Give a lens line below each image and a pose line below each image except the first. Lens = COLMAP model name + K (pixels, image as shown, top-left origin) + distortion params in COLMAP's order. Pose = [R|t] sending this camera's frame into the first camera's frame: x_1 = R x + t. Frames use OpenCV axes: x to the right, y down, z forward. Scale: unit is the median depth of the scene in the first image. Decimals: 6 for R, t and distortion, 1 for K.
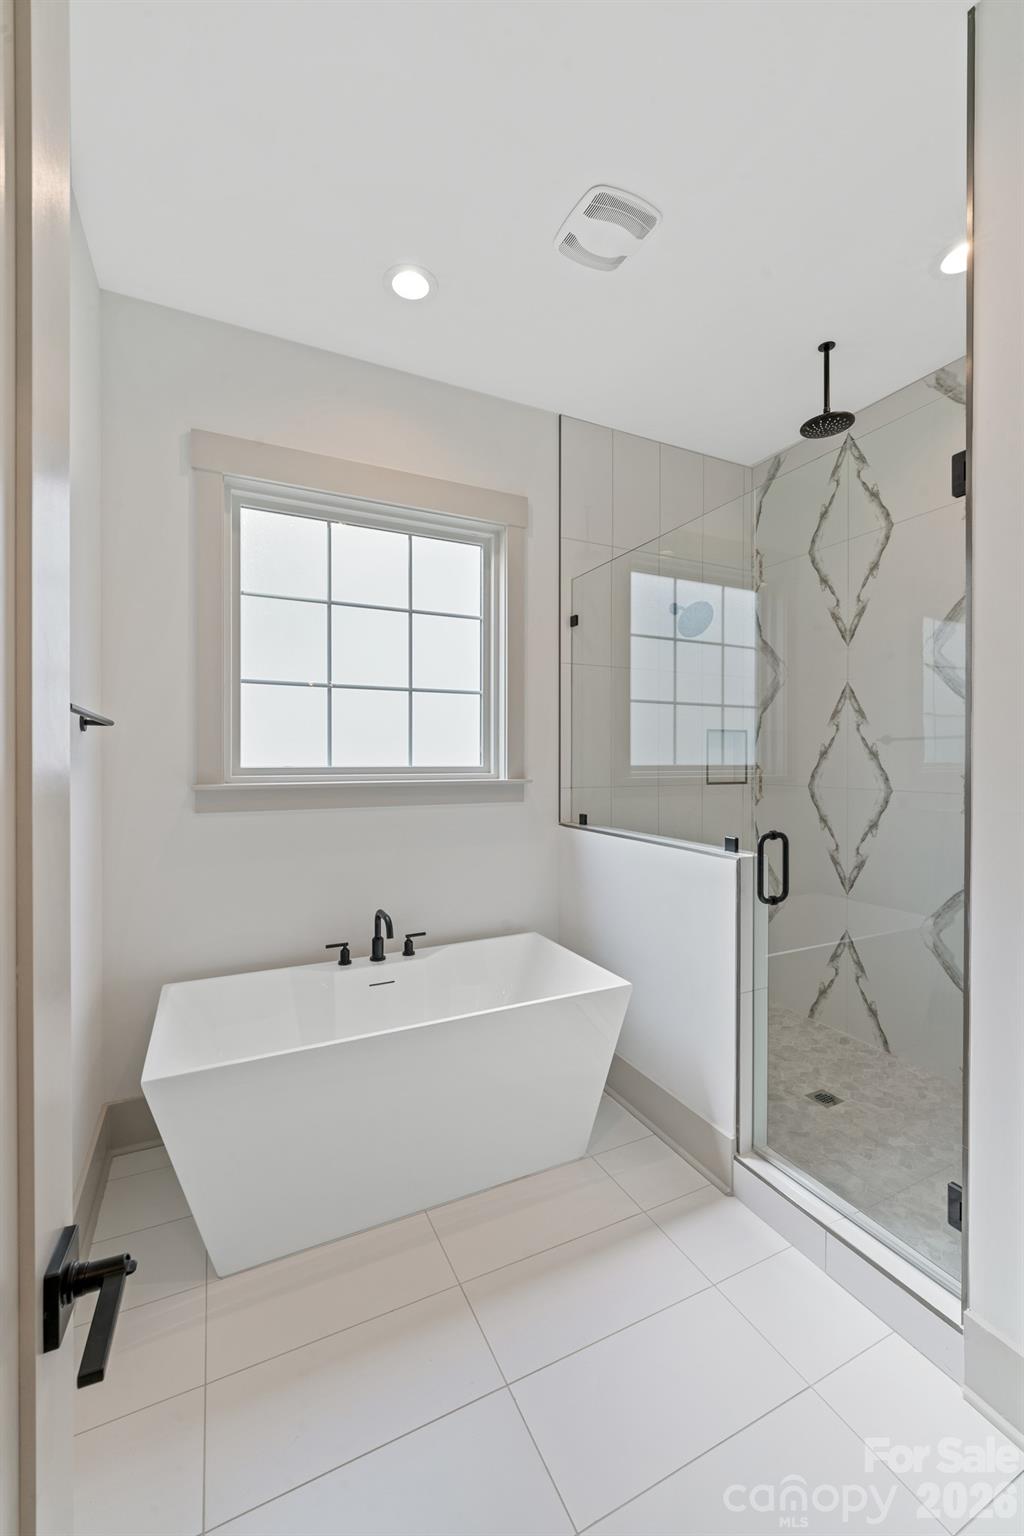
lens RADIAL K [[627.0, 0, 517.0], [0, 627.0, 763.7], [0, 0, 1]] dist [0.001612, 0.000356]
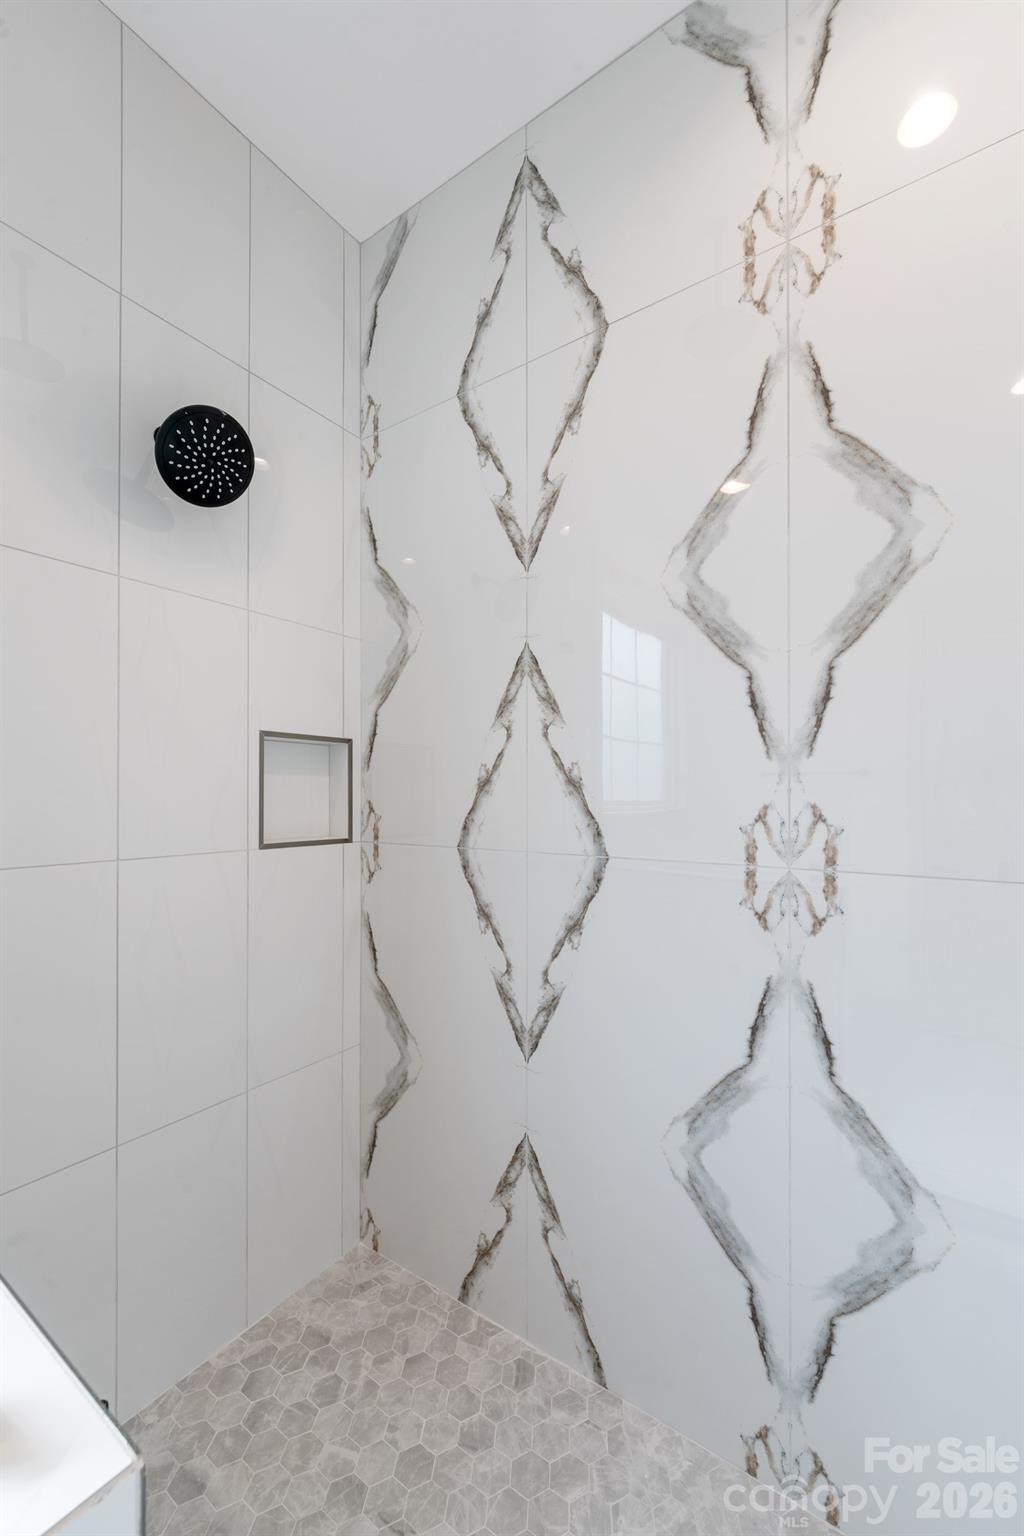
lens RADIAL K [[627.0, 0, 514.1], [0, 627.0, 779.8], [0, 0, 1]] dist [0.001612, 0.000356]
pose [[0.876260, 0.013612, 0.481646, 0.274808], [0.003947, 0.999365, -0.035423, -0.001095], [-0.481822, 0.032941, 0.875650, 0.563159]]
